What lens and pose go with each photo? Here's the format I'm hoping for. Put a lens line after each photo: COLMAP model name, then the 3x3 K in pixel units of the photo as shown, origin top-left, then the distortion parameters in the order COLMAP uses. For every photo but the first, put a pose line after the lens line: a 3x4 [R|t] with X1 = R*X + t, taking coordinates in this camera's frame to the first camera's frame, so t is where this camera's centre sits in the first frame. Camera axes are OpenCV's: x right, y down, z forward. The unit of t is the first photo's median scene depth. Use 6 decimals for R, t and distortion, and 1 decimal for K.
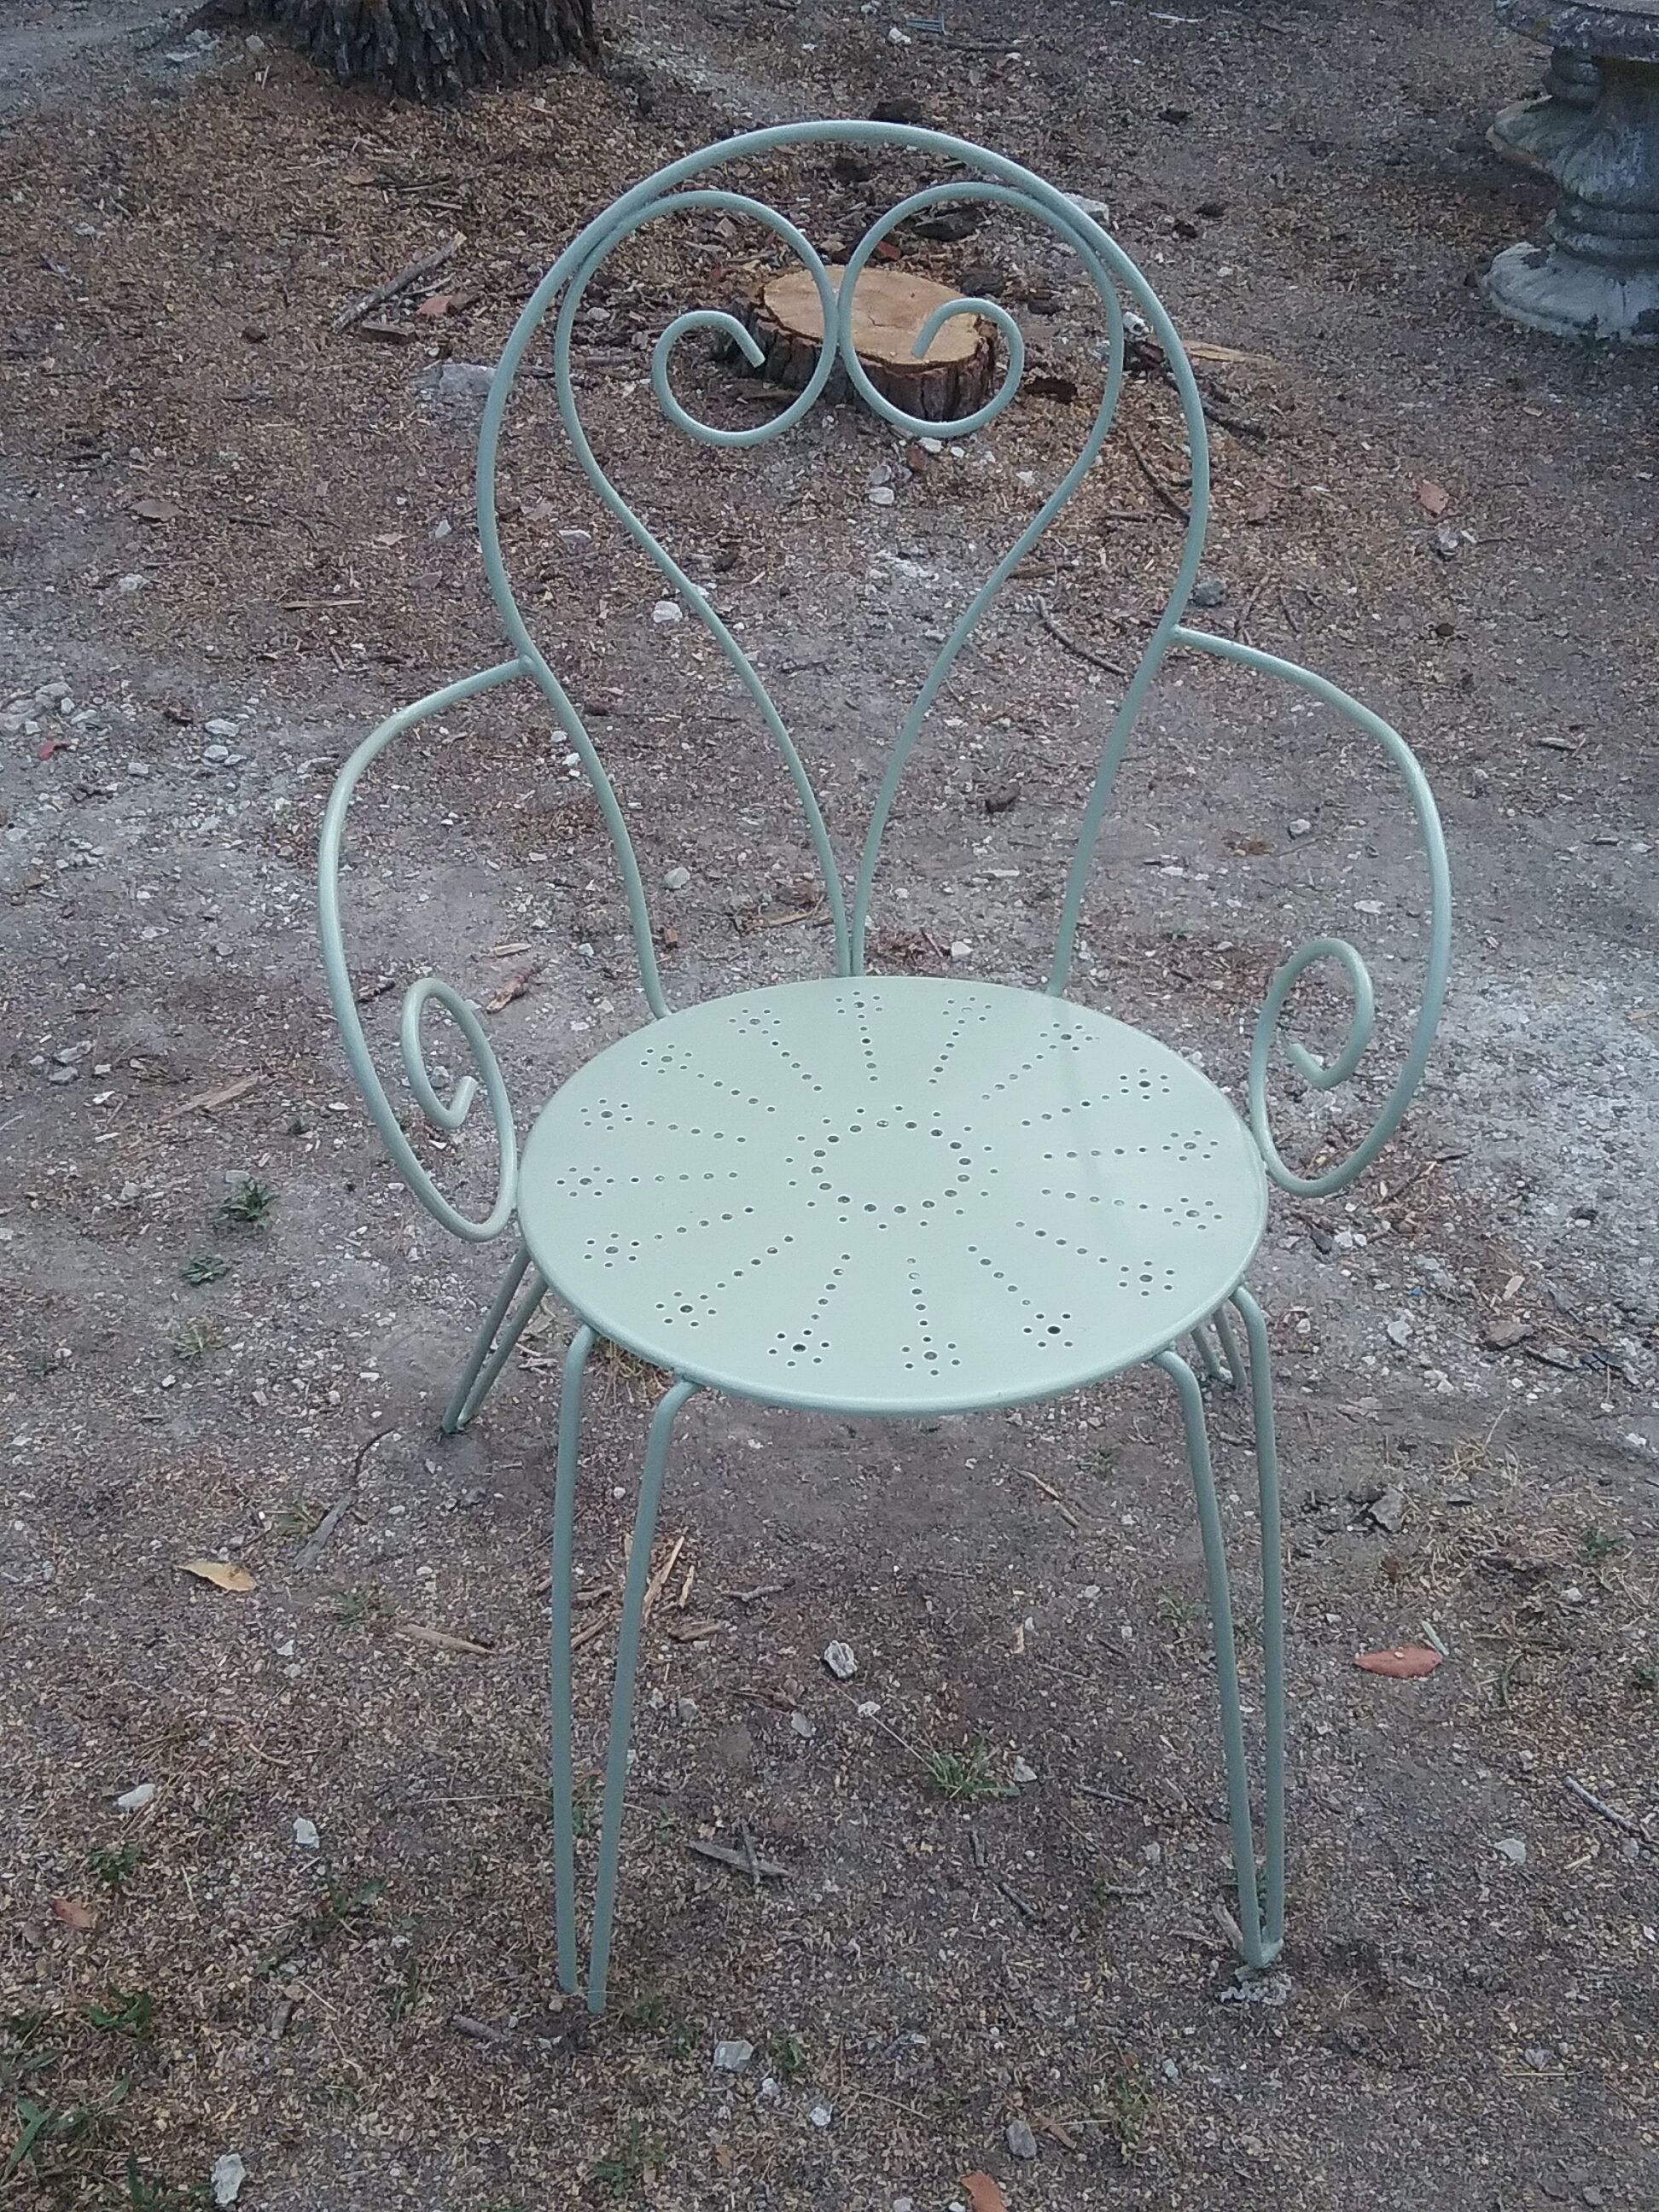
lens RADIAL K [[2509.2, 0, 851.5], [0, 2509.2, 1111.6], [0, 0, 1]] dist [0.131528, -0.248872]
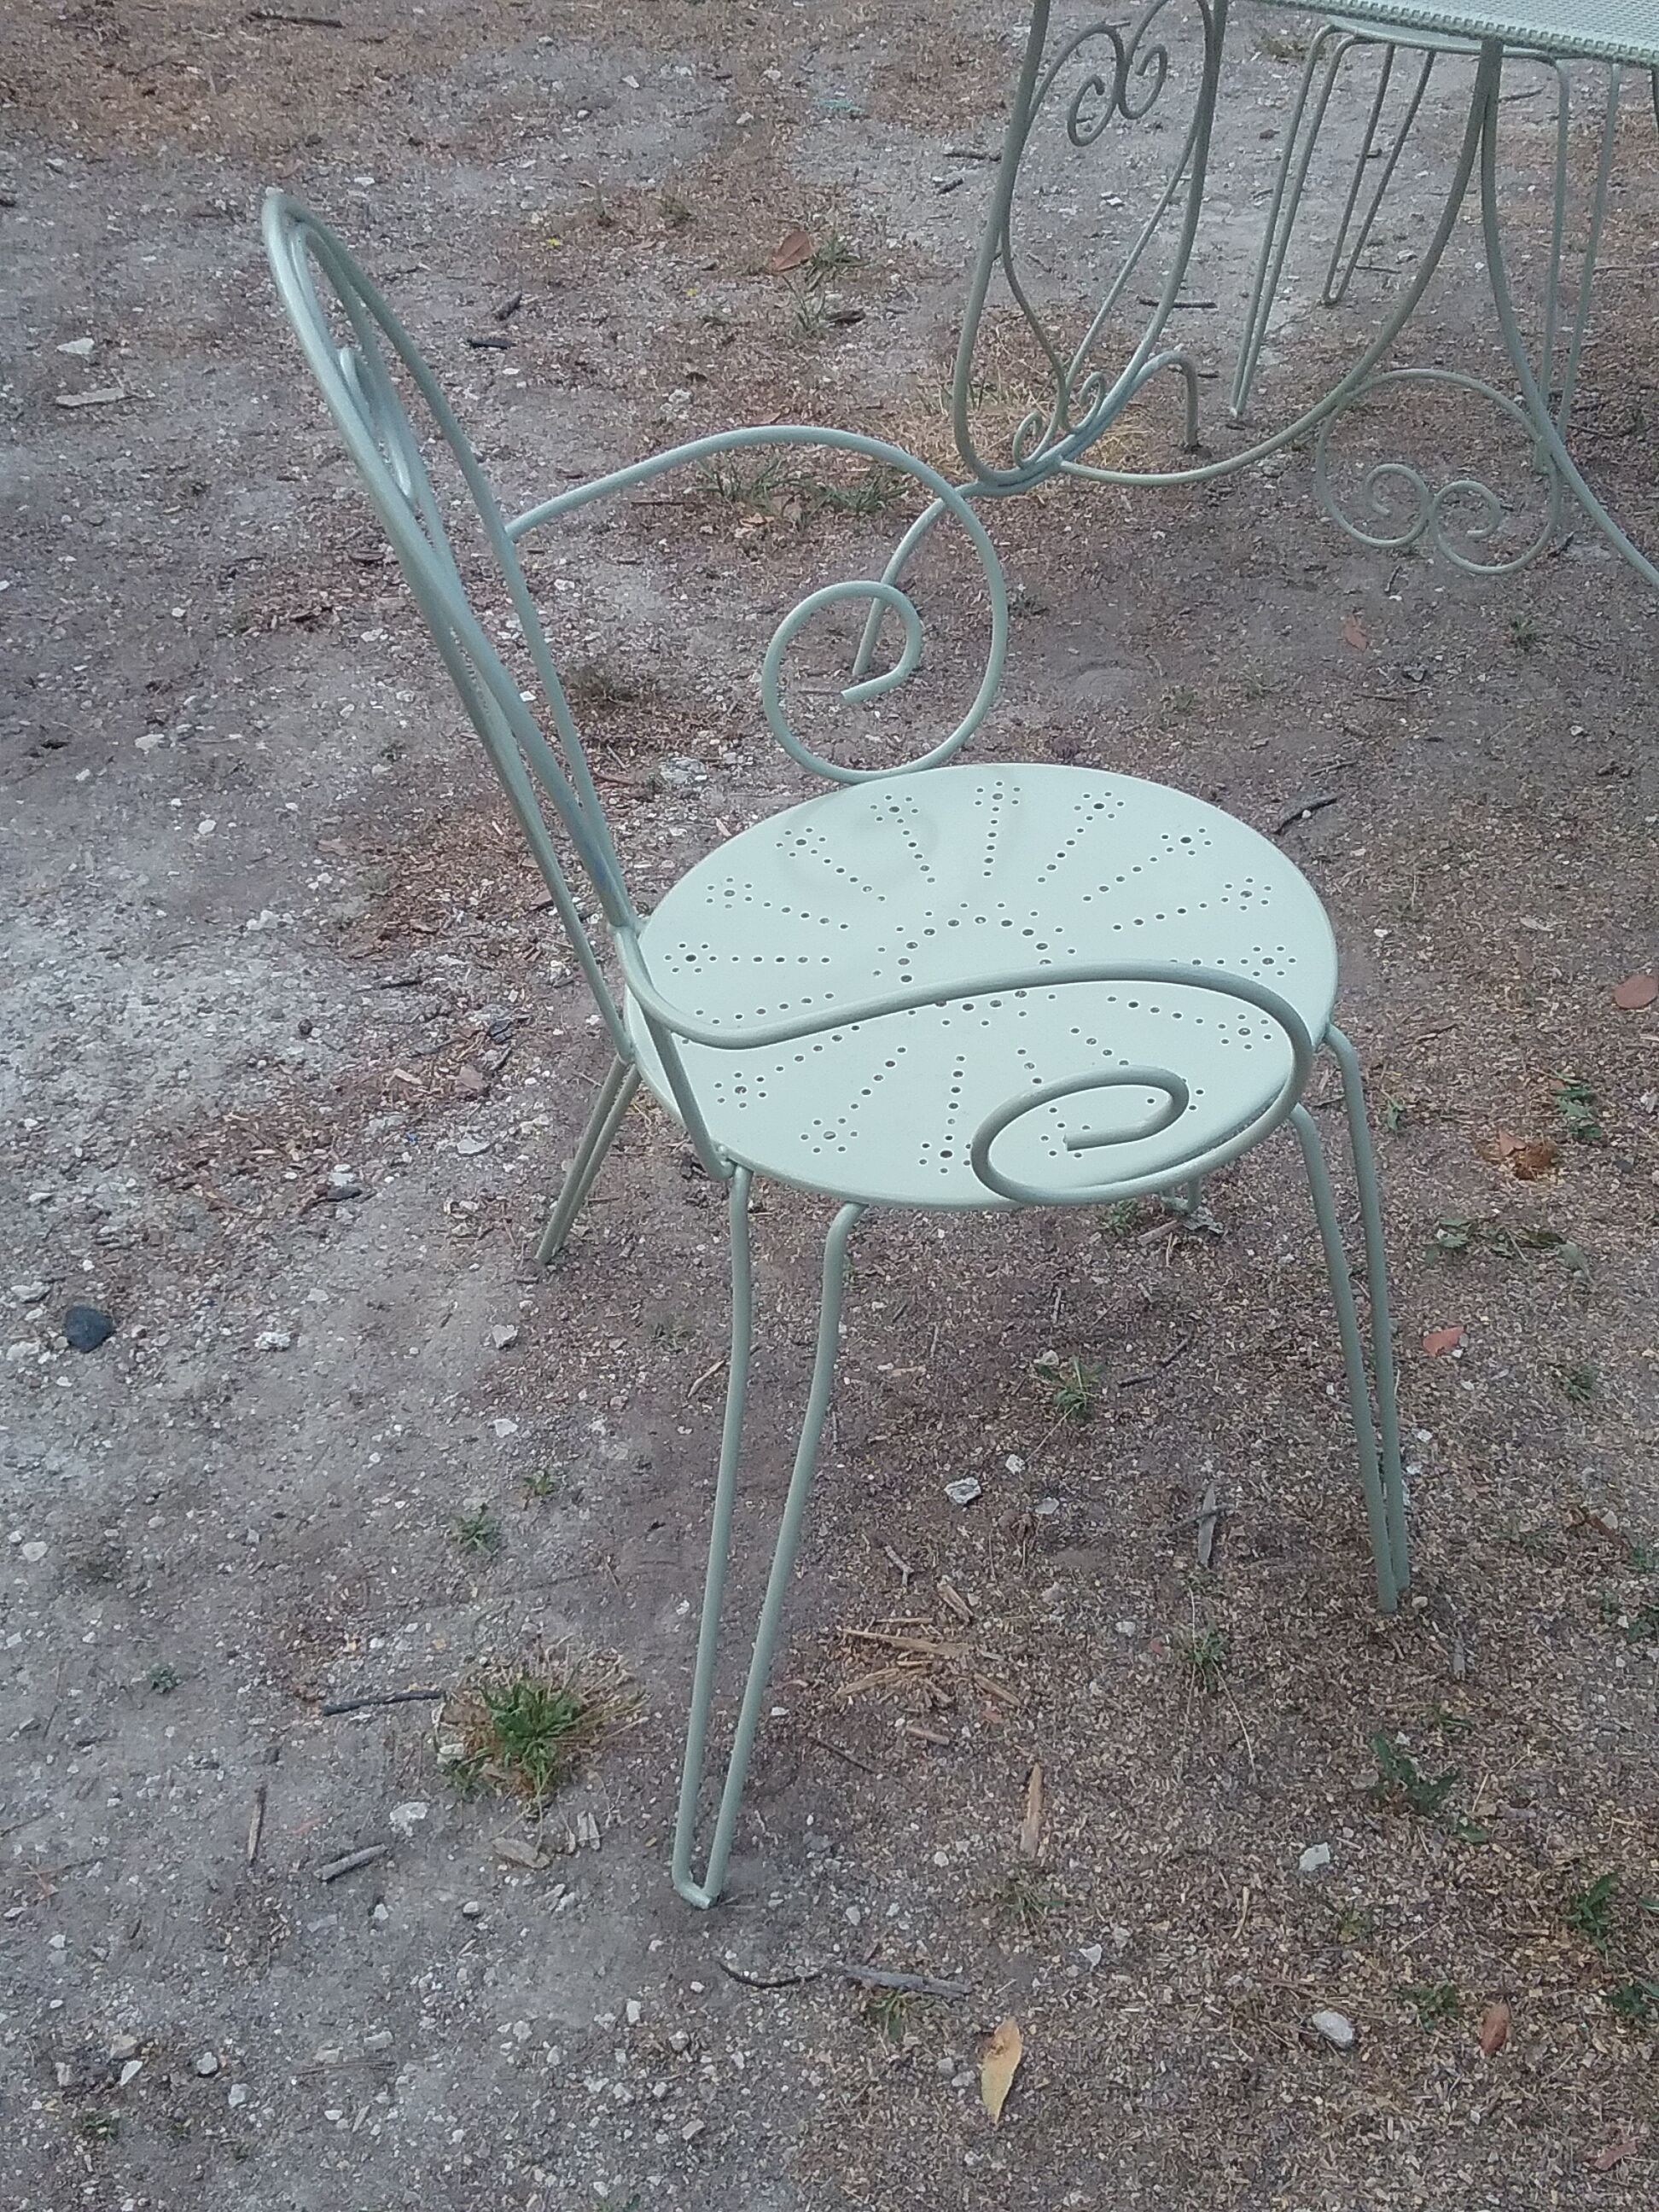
lens RADIAL K [[2509.2, 0, 851.5], [0, 2509.2, 1111.6], [0, 0, 1]] dist [0.131528, -0.248872]
pose [[-0.164835, -0.632280, 0.757001, -0.551415], [0.615540, 0.533751, 0.579845, -0.400348], [-0.770675, 0.561544, 0.301213, 0.513630]]
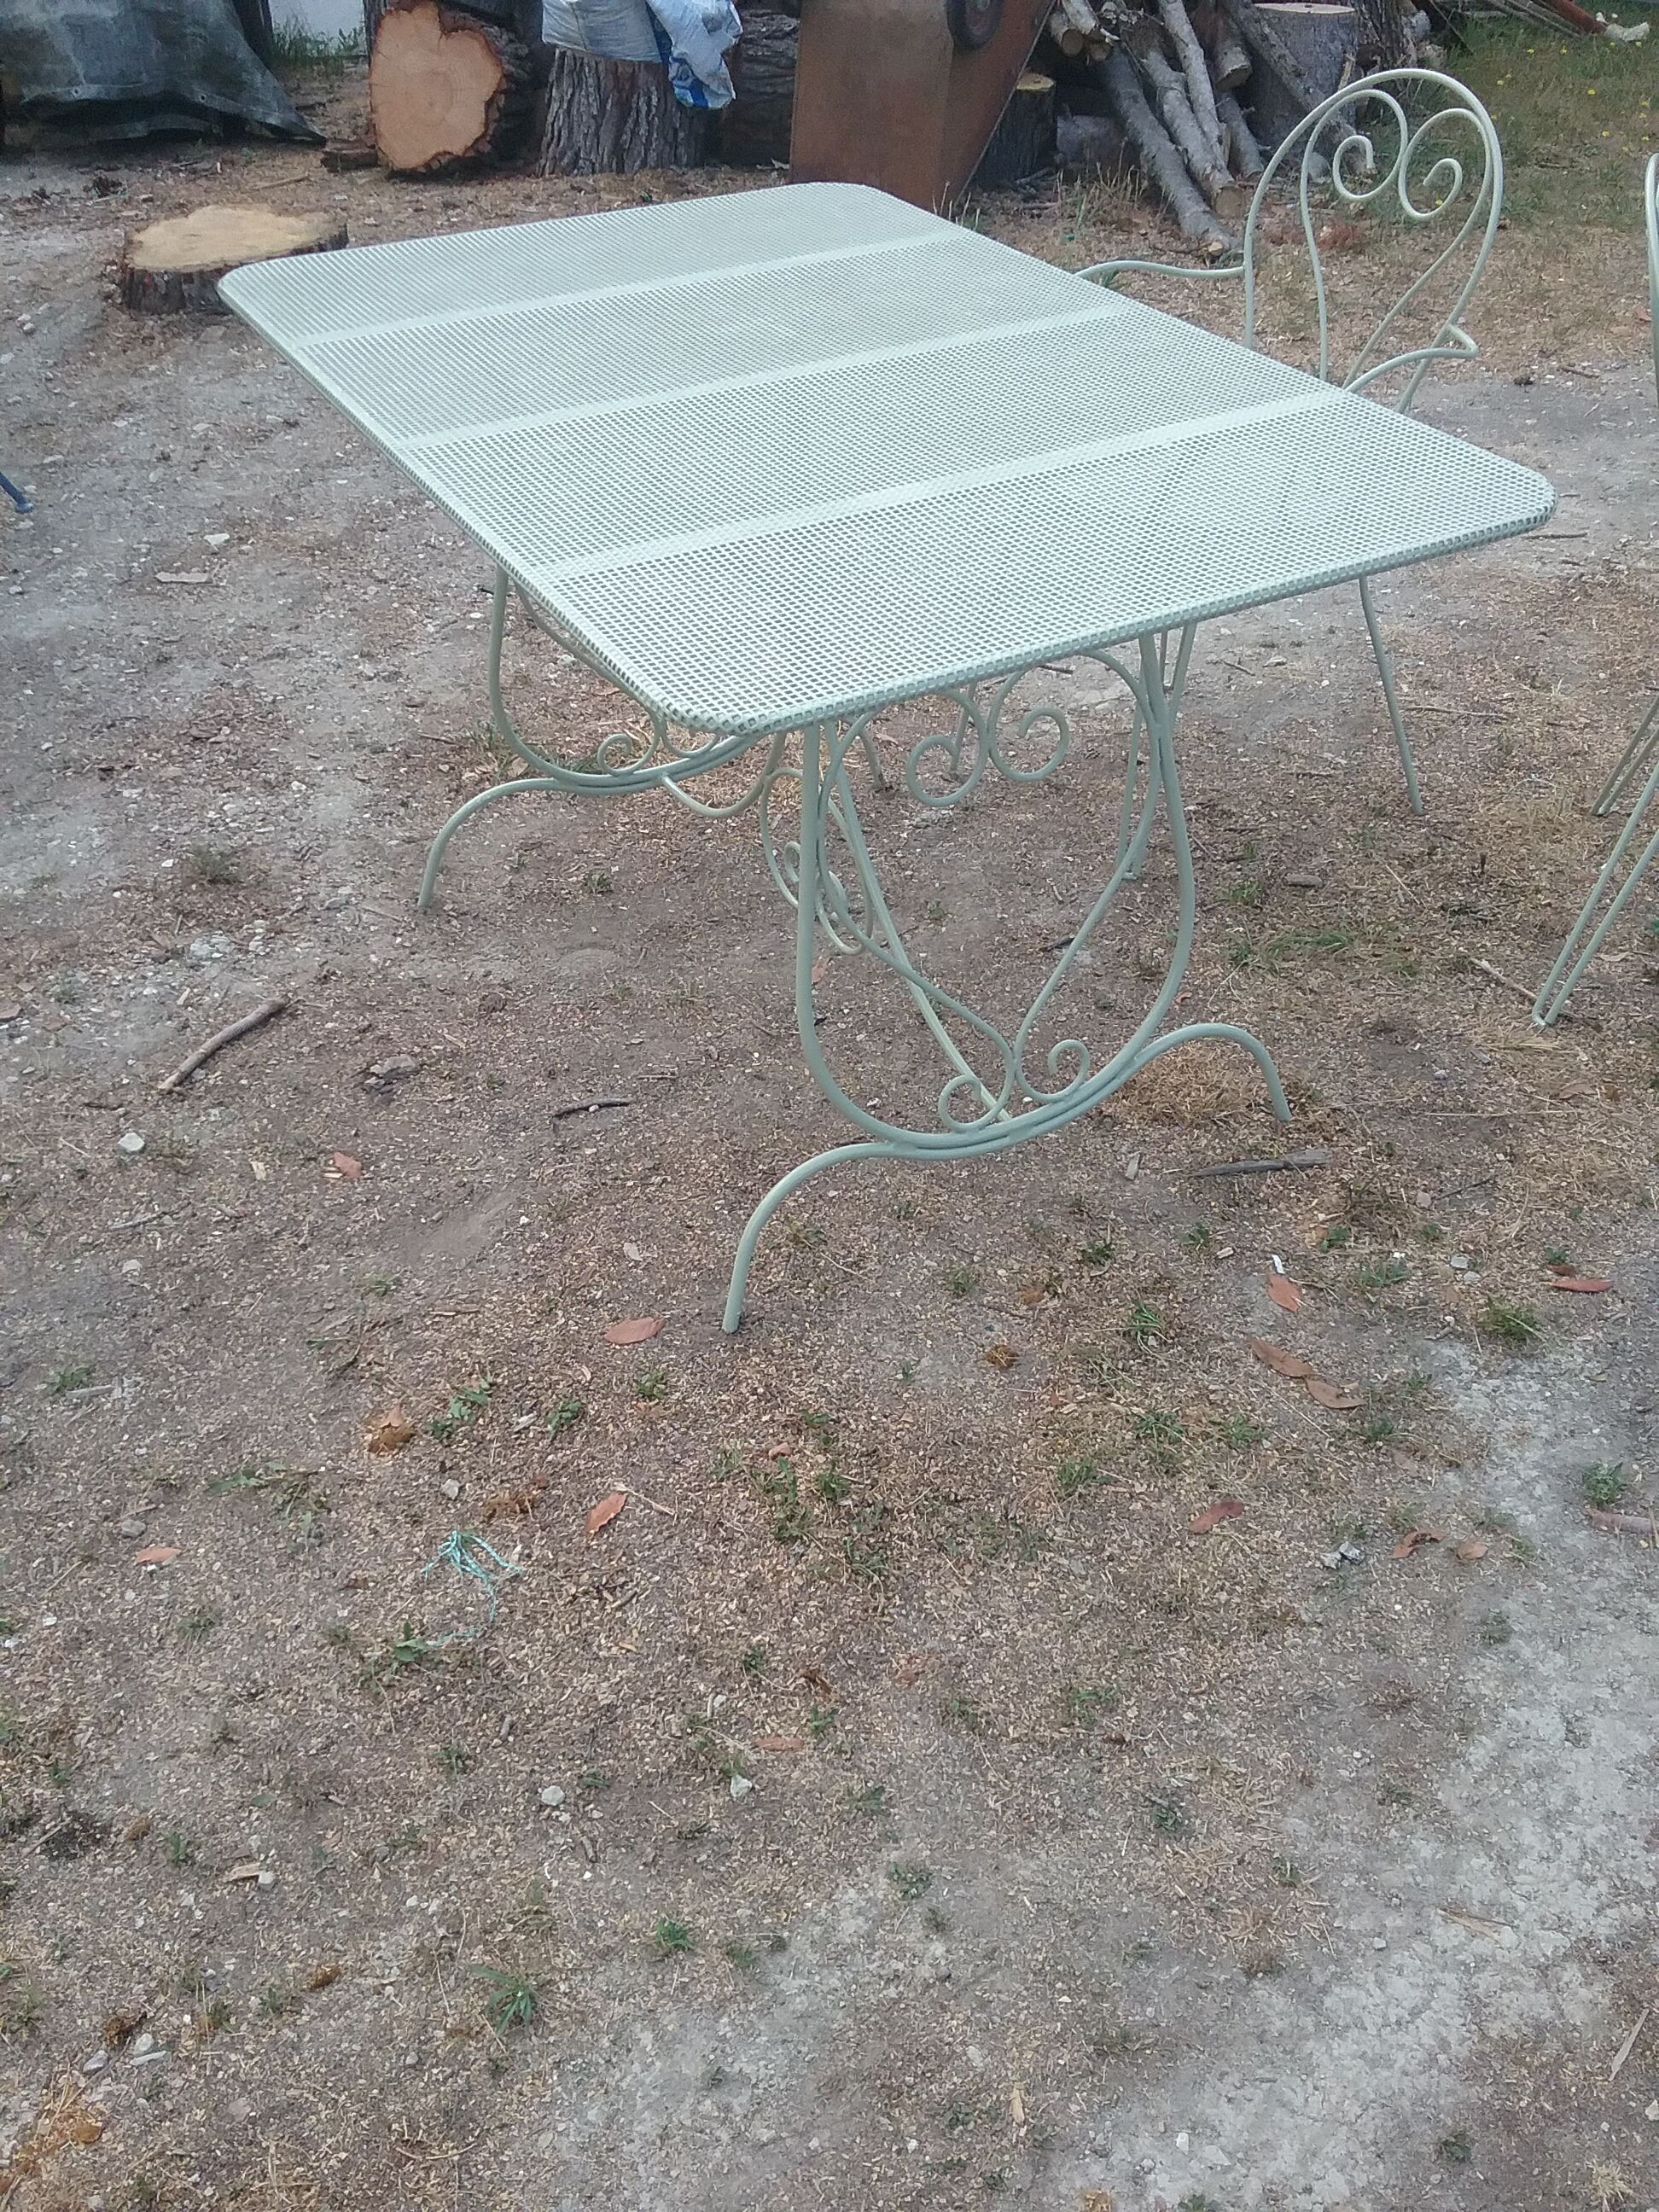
lens RADIAL K [[2071.7, 0, 829.5], [0, 2071.7, 1106.0], [0, 0, 1]] dist [0.093069, -0.183320]
pose [[0.284430, -0.599003, 0.748529, -0.436036], [0.605531, 0.717568, 0.344134, 0.015607], [-0.743258, 0.355375, 0.566812, -0.121612]]
